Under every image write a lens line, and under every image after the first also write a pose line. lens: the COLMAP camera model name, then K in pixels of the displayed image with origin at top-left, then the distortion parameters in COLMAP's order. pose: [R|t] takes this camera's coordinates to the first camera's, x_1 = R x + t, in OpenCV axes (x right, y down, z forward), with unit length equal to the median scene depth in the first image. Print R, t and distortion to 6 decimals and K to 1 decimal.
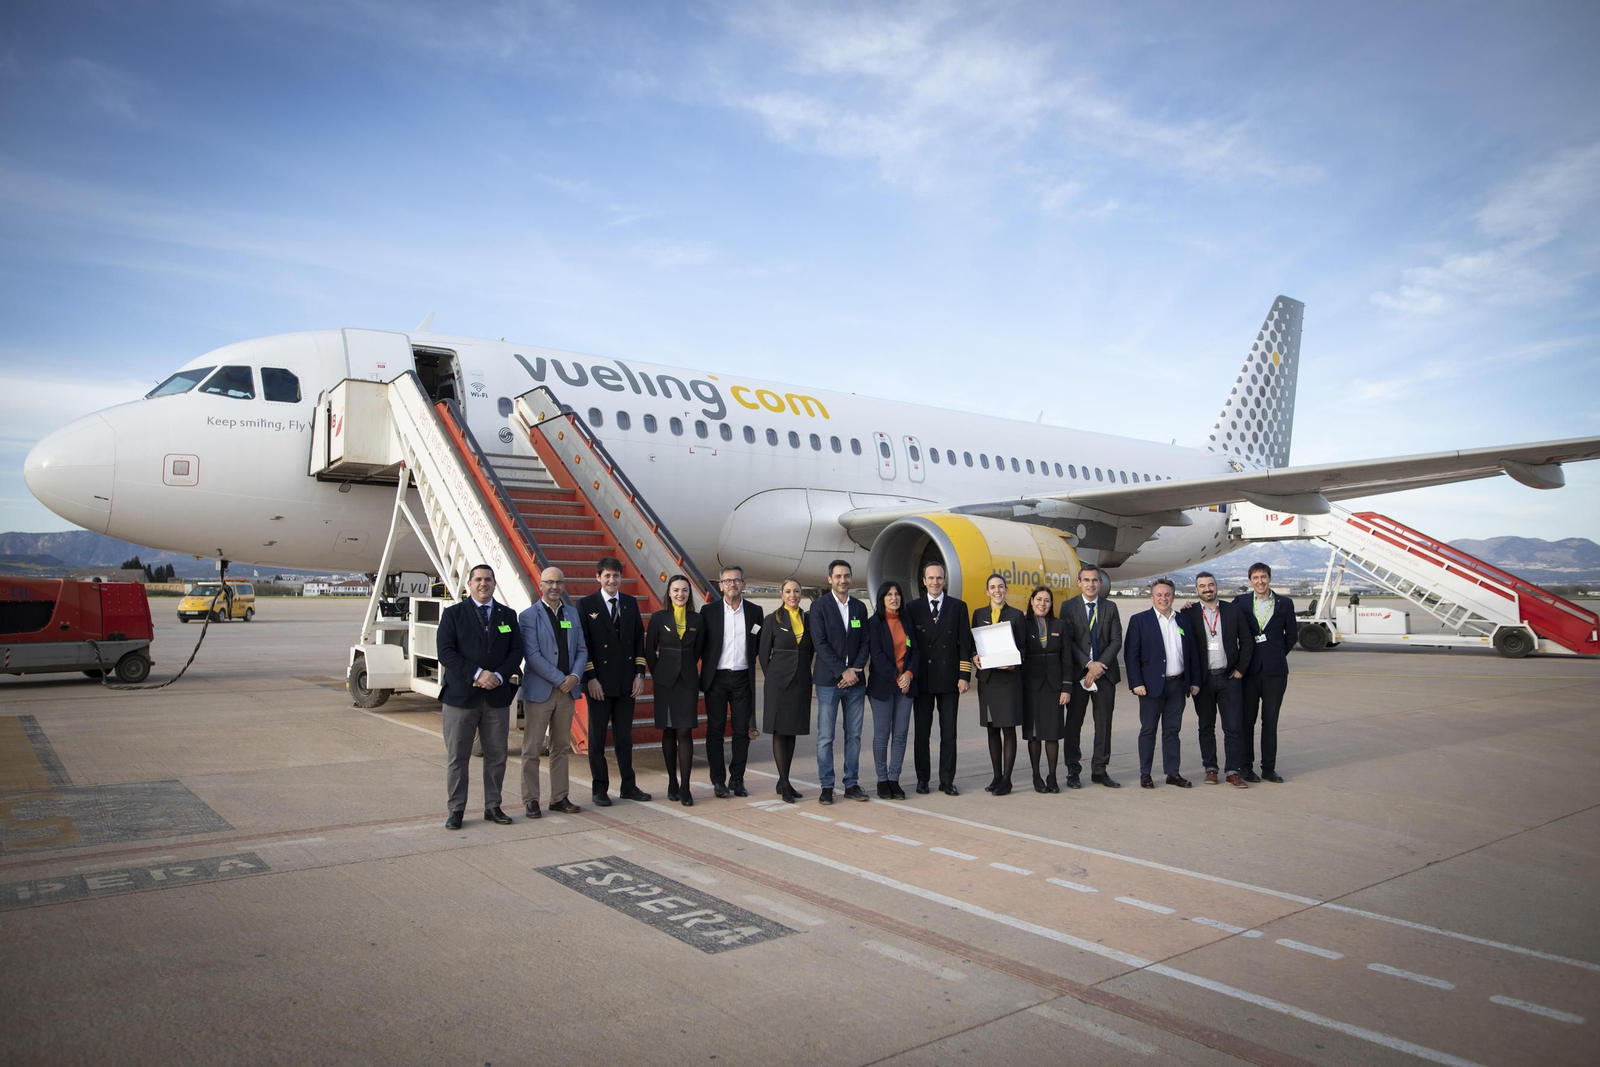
lens RADIAL K [[1098.6, 0, 795.6], [0, 1098.6, 530.4], [0, 0, 1]] dist [-0.048168, 0.043993]
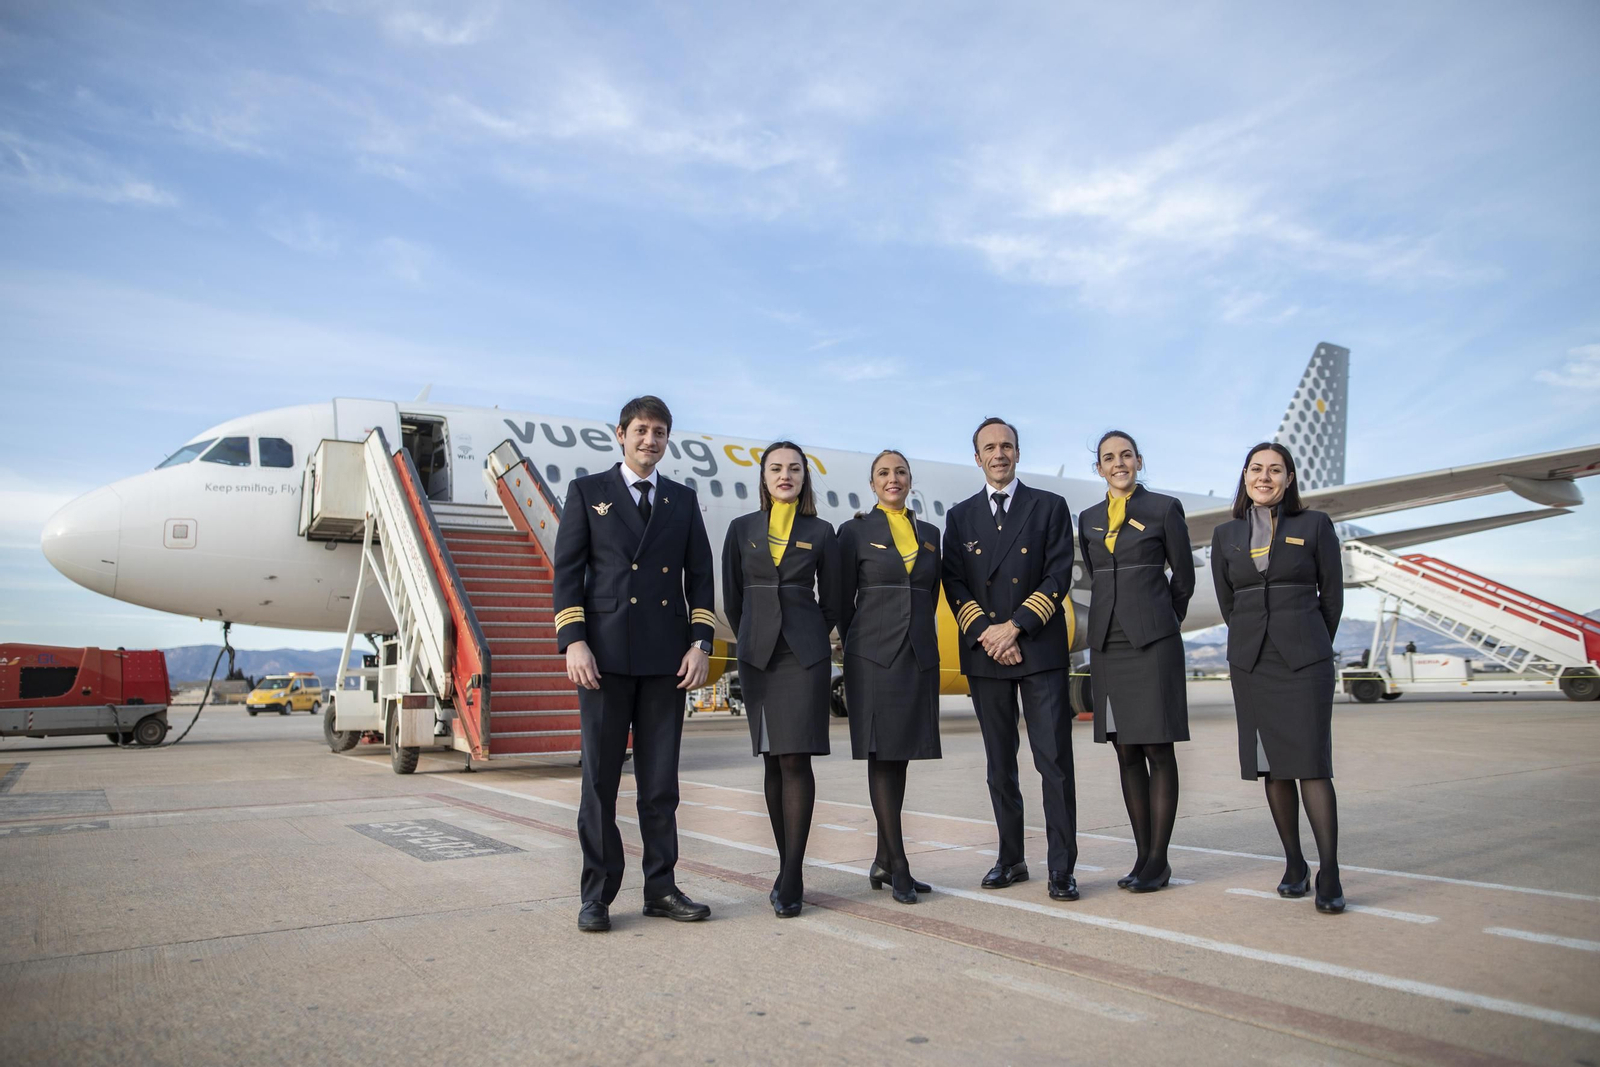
lens RADIAL K [[1116.1, 0, 795.1], [0, 1116.1, 530.5], [0, 0, 1]] dist [-0.044606, 0.044926]
pose [[0.995854, -0.039890, -0.081751, 0.093804], [0.032822, 0.995750, -0.086048, 0.041544], [0.084836, 0.083008, 0.992931, -0.018959]]
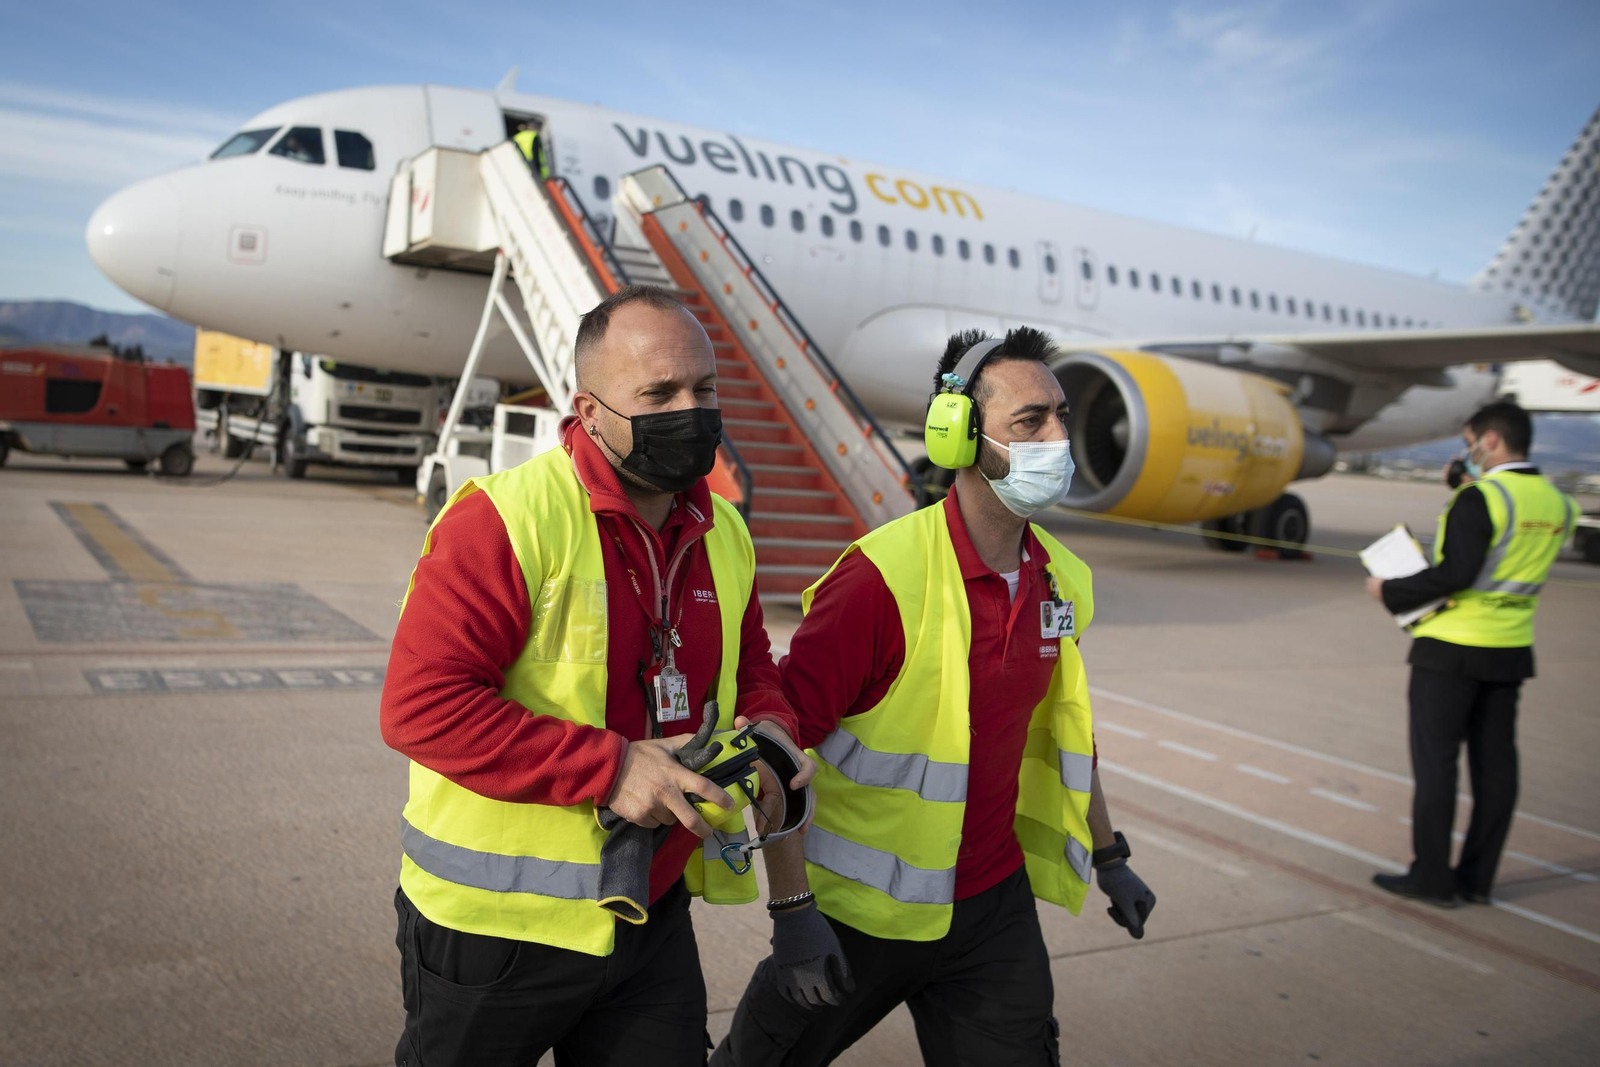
lens RADIAL K [[1361.2, 0, 614.2], [0, 1361.2, 527.2], [0, 0, 1]] dist [-0.047627, 0.049638]
pose [[0.980195, 0.090818, -0.175980, -0.043270], [-0.066639, 0.988084, 0.138743, -0.000474], [0.186483, -0.124268, 0.974567, -0.038584]]
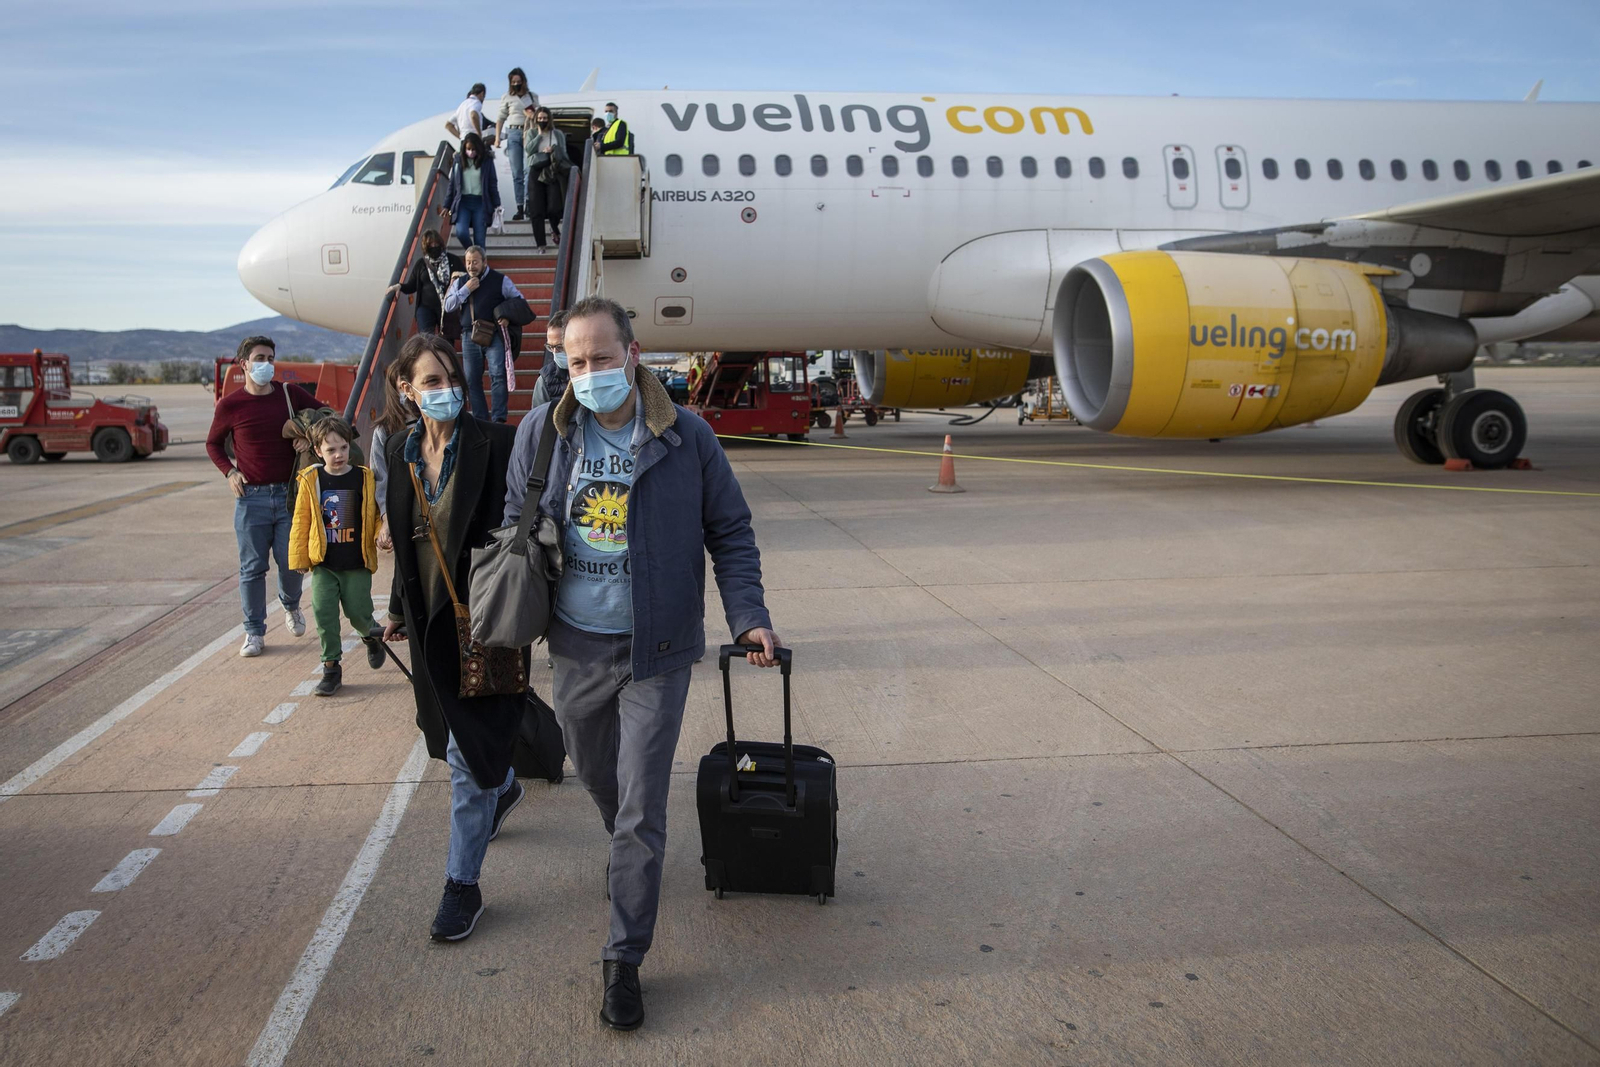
lens RADIAL K [[1234.8, 0, 708.7], [0, 1234.8, 485.6], [0, 0, 1]] dist [-0.047524, 0.046615]
pose [[0.839296, 0.036049, -0.542479, 0.309930], [0.045875, 0.989545, 0.136733, 0.012717], [0.541736, -0.139645, 0.828867, 0.127105]]
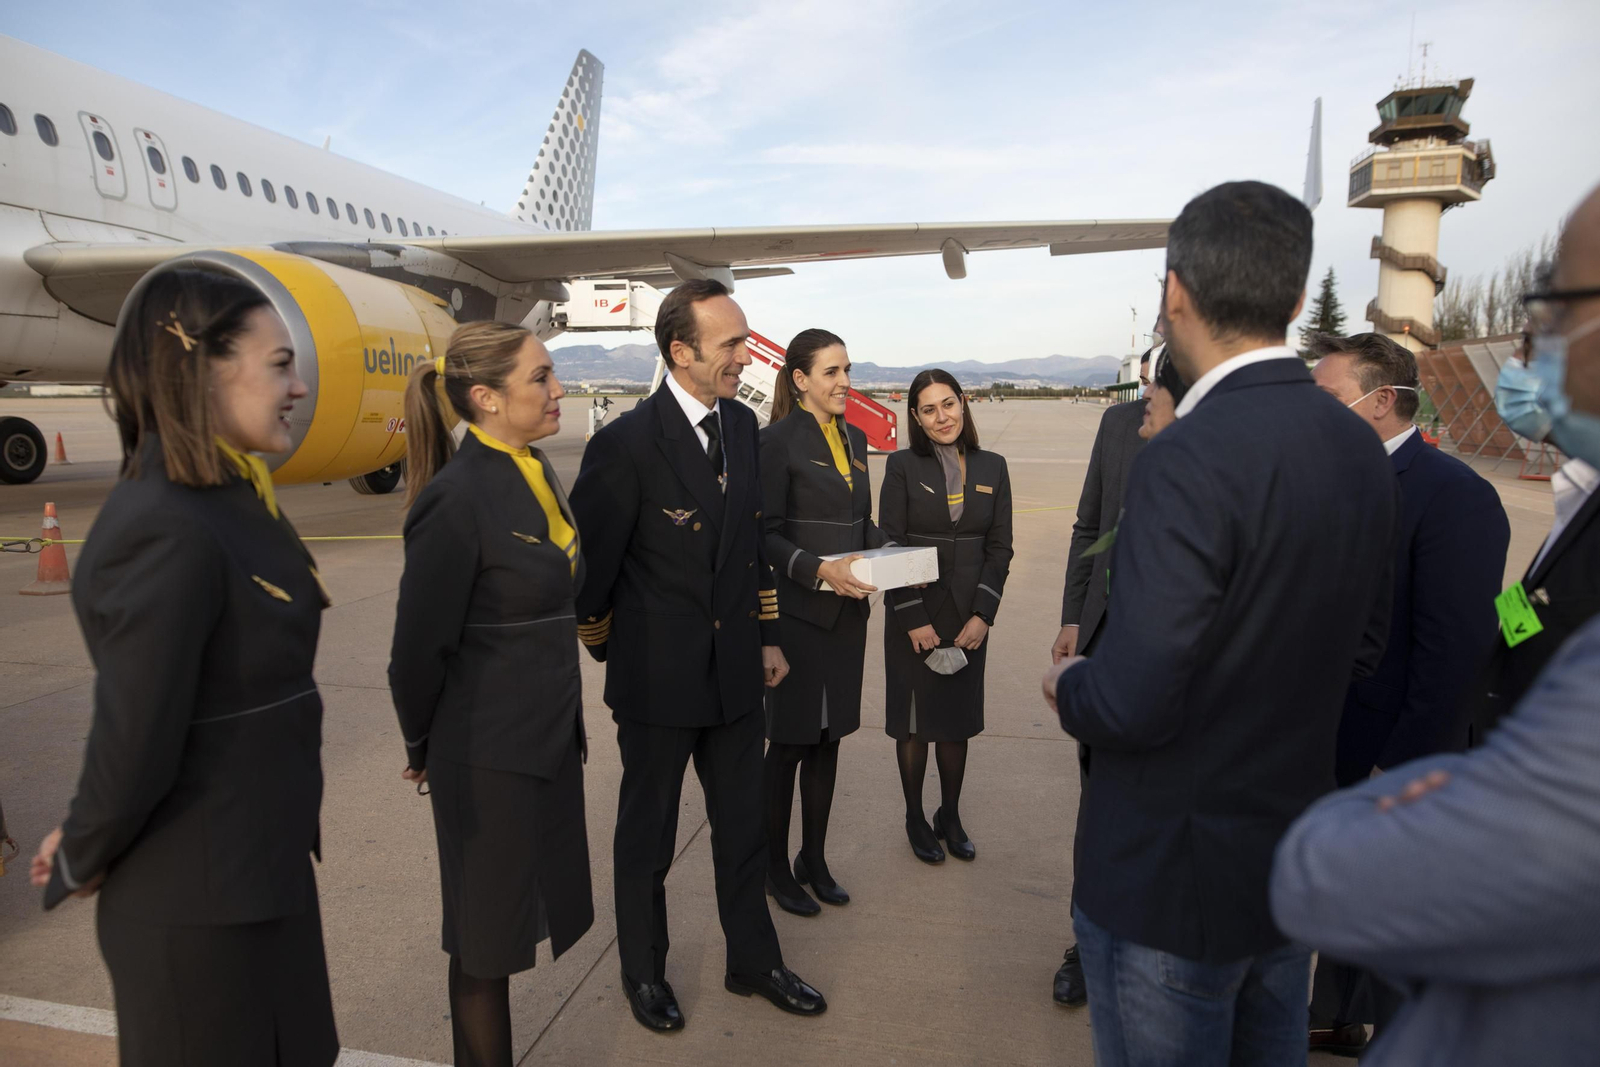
lens RADIAL K [[1098.6, 0, 795.6], [0, 1098.6, 530.4], [0, 0, 1]] dist [-0.048168, 0.043993]
pose [[0.764348, -0.078496, 0.640008, -0.027213], [-0.039979, 0.984884, 0.168541, 0.020190], [-0.643564, -0.154410, 0.749655, 0.330761]]
